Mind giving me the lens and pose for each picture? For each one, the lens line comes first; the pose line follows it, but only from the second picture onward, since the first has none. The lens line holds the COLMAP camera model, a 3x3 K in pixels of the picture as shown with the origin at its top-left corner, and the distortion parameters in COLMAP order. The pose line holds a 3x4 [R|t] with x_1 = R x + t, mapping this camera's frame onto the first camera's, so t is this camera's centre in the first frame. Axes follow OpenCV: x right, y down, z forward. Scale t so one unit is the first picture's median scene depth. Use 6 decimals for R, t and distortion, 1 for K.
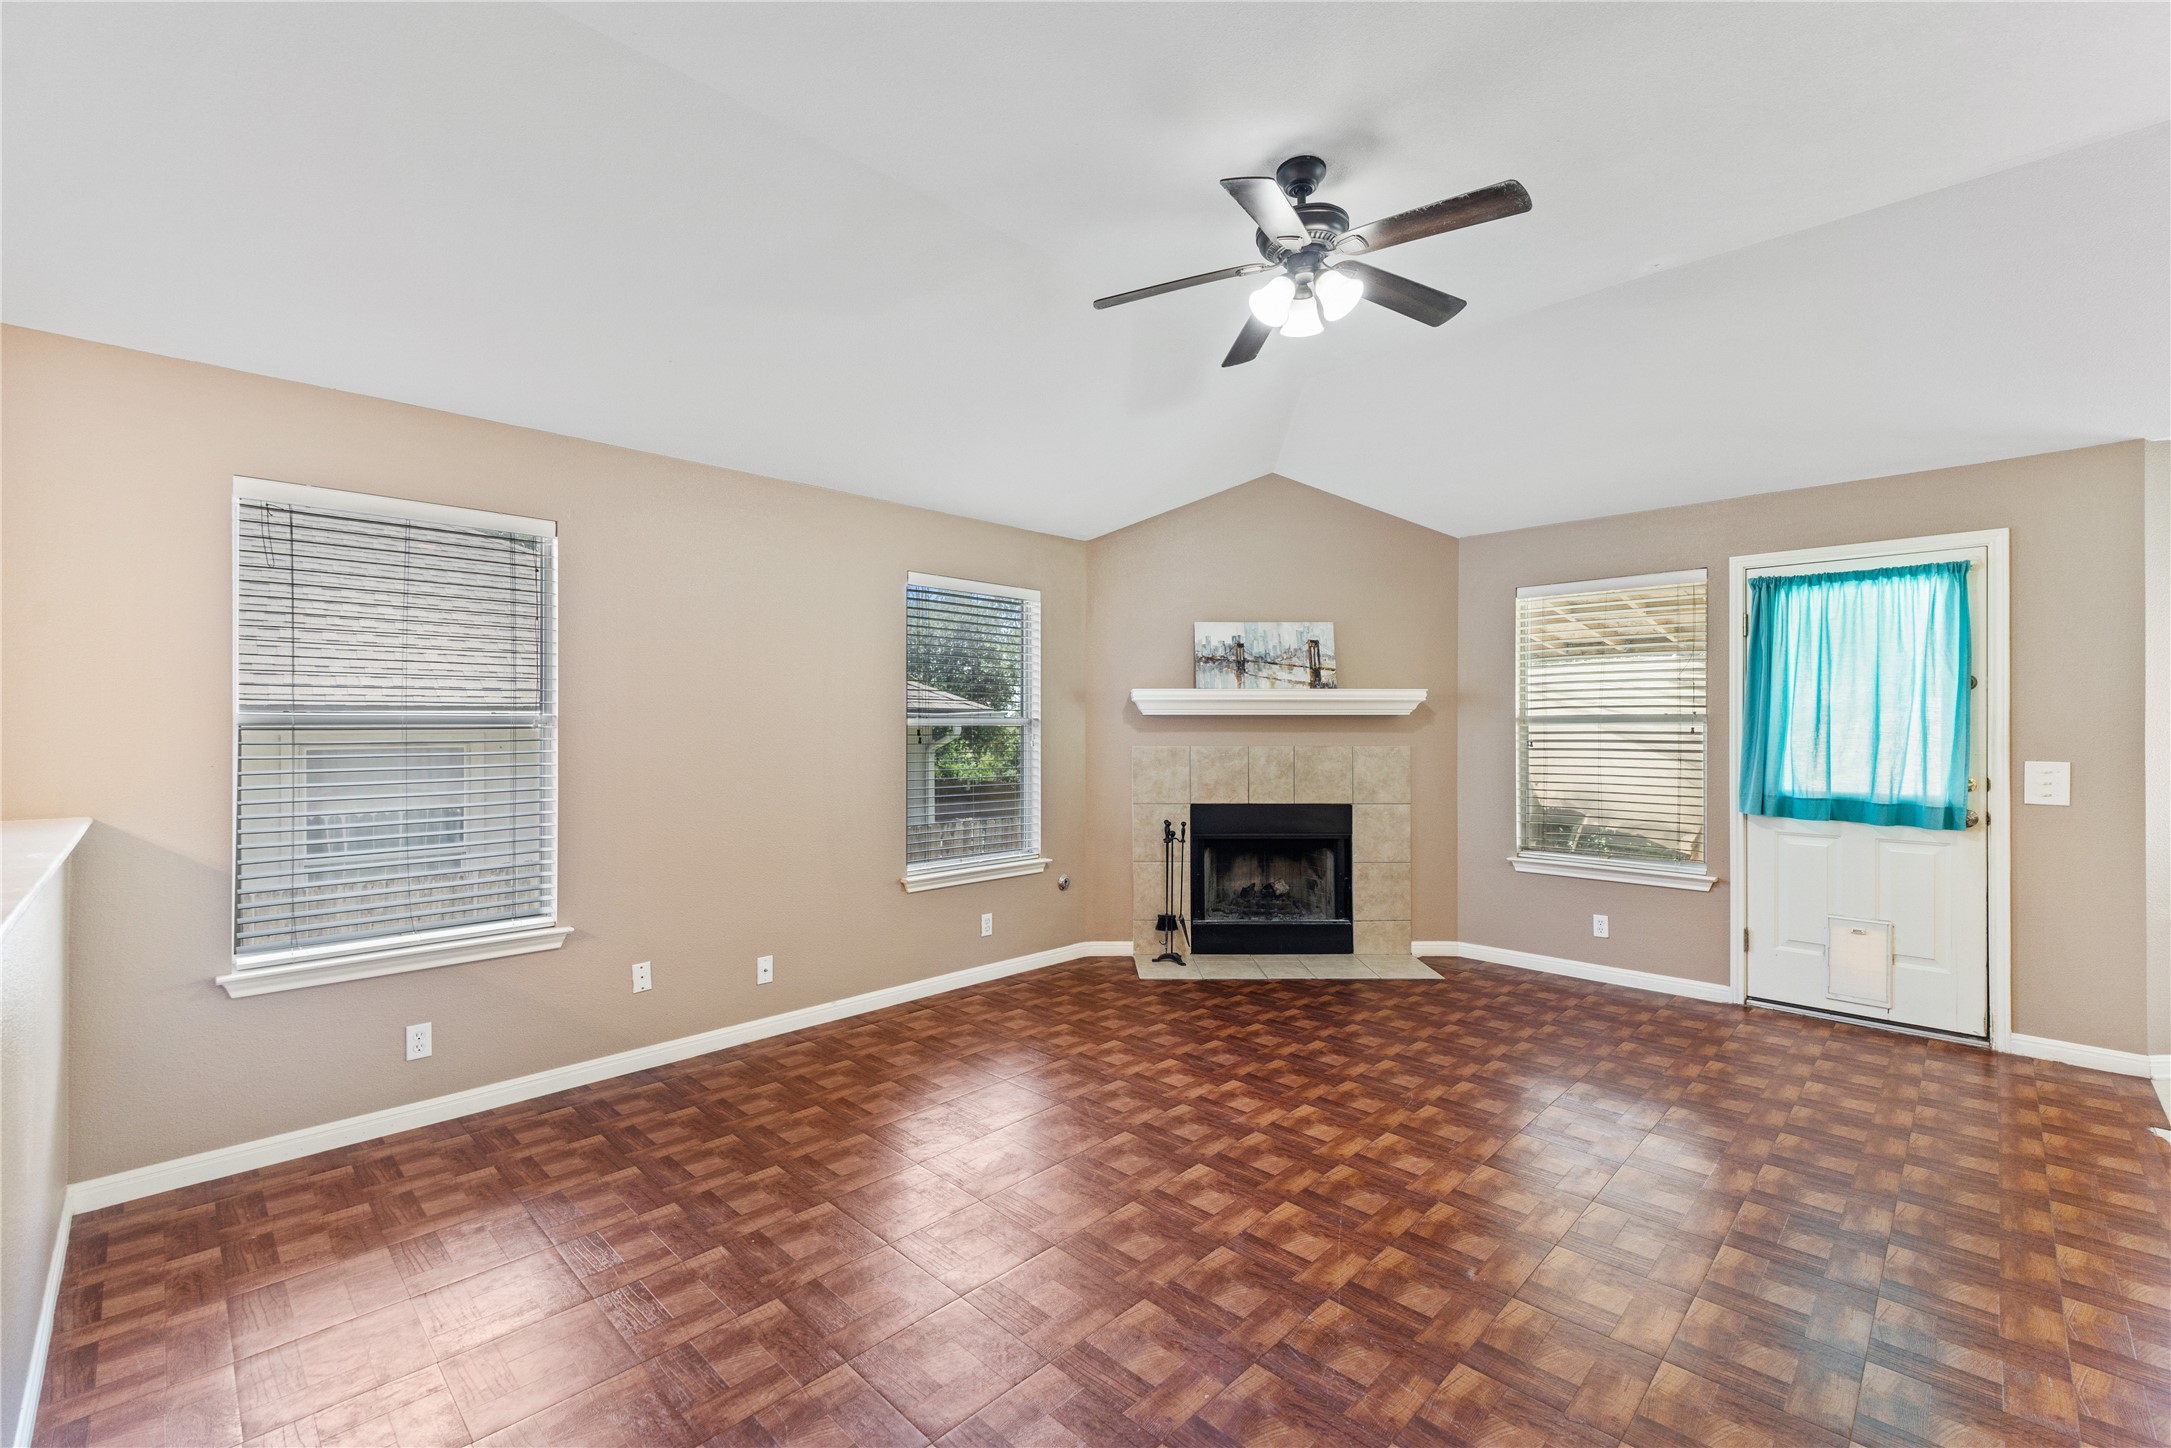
lens RADIAL K [[931.0, 0, 1082.6], [0, 931.0, 721.1], [0, 0, 1]] dist [0.019193, -0.004495]
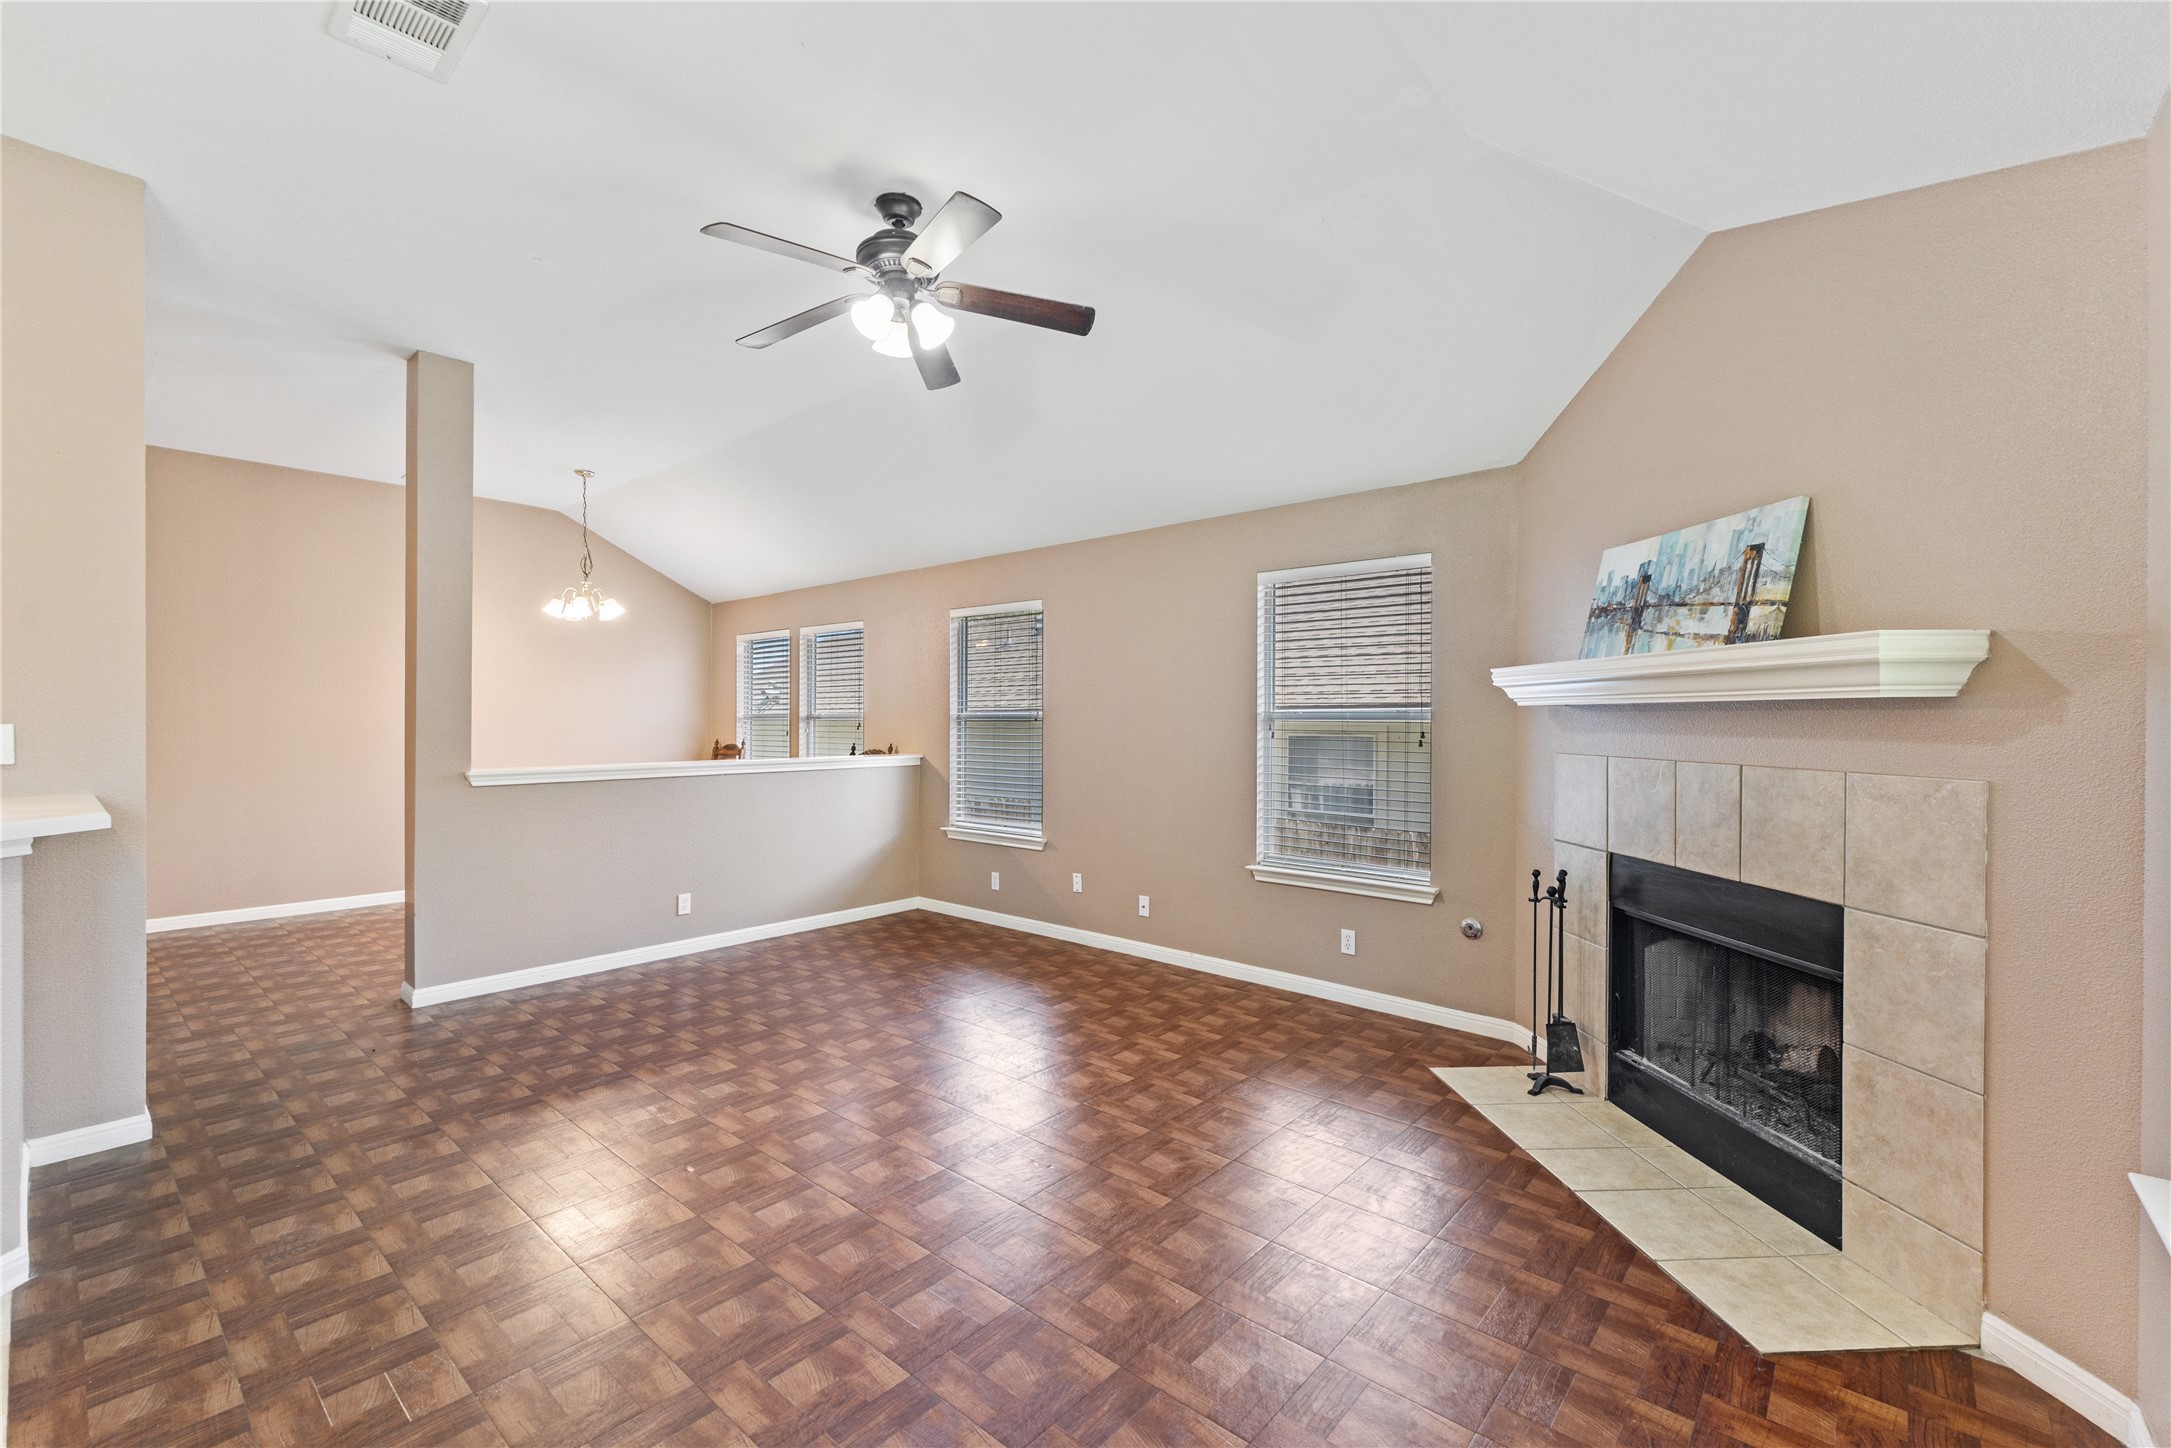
lens RADIAL K [[931.0, 0, 1071.2], [0, 931.0, 727.9], [0, 0, 1]] dist [0.019193, -0.004495]
pose [[0.035439, 0.009211, -0.999329, 0.848144], [0.000317, 0.999957, 0.009228, 0.002984], [0.999372, -0.000644, 0.035435, 0.750026]]
